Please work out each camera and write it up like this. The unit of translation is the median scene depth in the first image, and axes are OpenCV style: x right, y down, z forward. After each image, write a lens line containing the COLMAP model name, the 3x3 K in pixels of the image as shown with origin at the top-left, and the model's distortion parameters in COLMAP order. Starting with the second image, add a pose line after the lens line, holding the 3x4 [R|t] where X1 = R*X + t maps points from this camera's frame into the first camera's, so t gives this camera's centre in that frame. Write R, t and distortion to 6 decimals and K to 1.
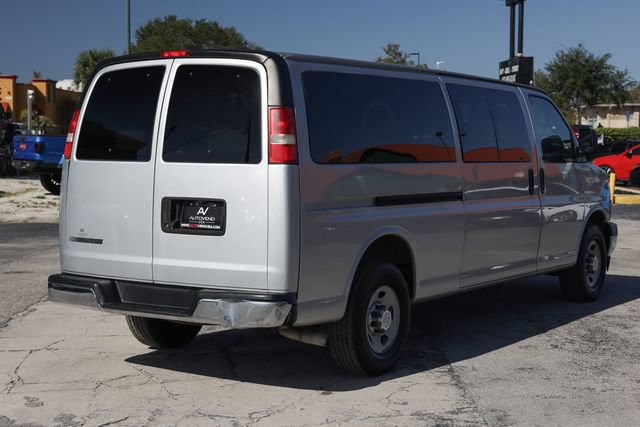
lens RADIAL K [[1107.6, 0, 320.0], [0, 1107.6, 213.5], [0, 0, 1]] dist [0.084975, 0.218995]
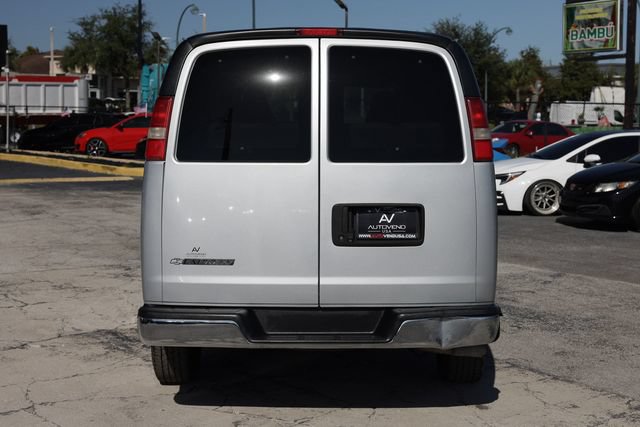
lens RADIAL K [[1107.6, 0, 320.0], [0, 1107.6, 213.5], [0, 0, 1]] dist [0.084975, 0.218995]
pose [[0.850211, -0.055313, 0.523528, -0.589430], [0.040767, 0.998396, 0.039279, -0.041154], [-0.524862, -0.012053, 0.851102, 0.290934]]
